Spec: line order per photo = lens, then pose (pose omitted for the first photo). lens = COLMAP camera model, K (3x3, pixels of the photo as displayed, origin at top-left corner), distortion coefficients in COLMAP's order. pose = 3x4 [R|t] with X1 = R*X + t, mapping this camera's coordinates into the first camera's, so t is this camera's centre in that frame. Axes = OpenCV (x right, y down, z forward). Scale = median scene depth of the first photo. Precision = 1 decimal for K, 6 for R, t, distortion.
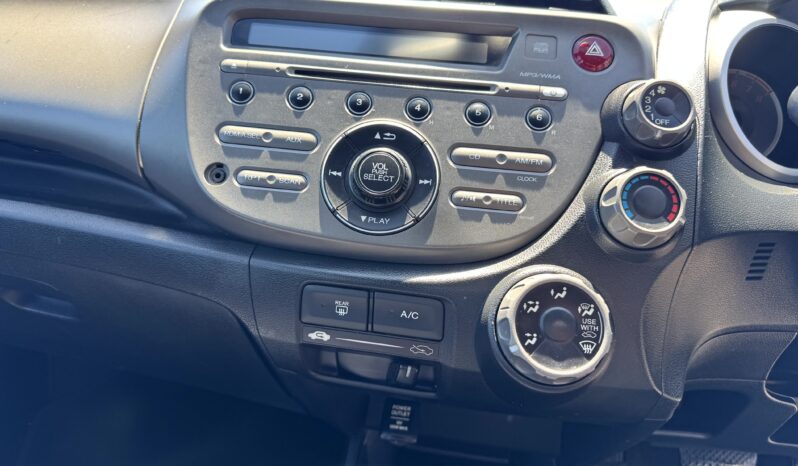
lens RADIAL K [[582.1, 0, 399.0], [0, 582.1, 233.0], [0, 0, 1]] dist [0.076524, -0.002063]
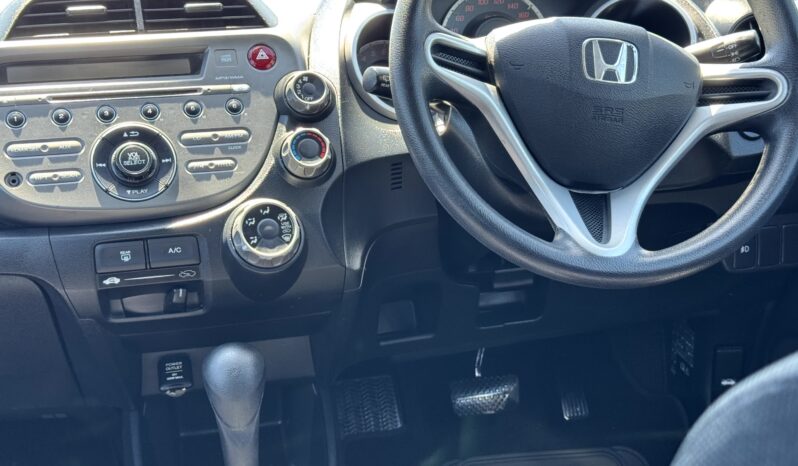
lens RADIAL K [[1120.0, 0, 399.0], [0, 1120.0, 233.0], [0, 0, 1]] dist [0.133469, -0.069805]
pose [[0.935058, -0.187080, 0.301112, -0.293536], [0.202117, 0.979171, -0.019287, 0.261173], [-0.291232, 0.078894, 0.953394, -1.838825]]
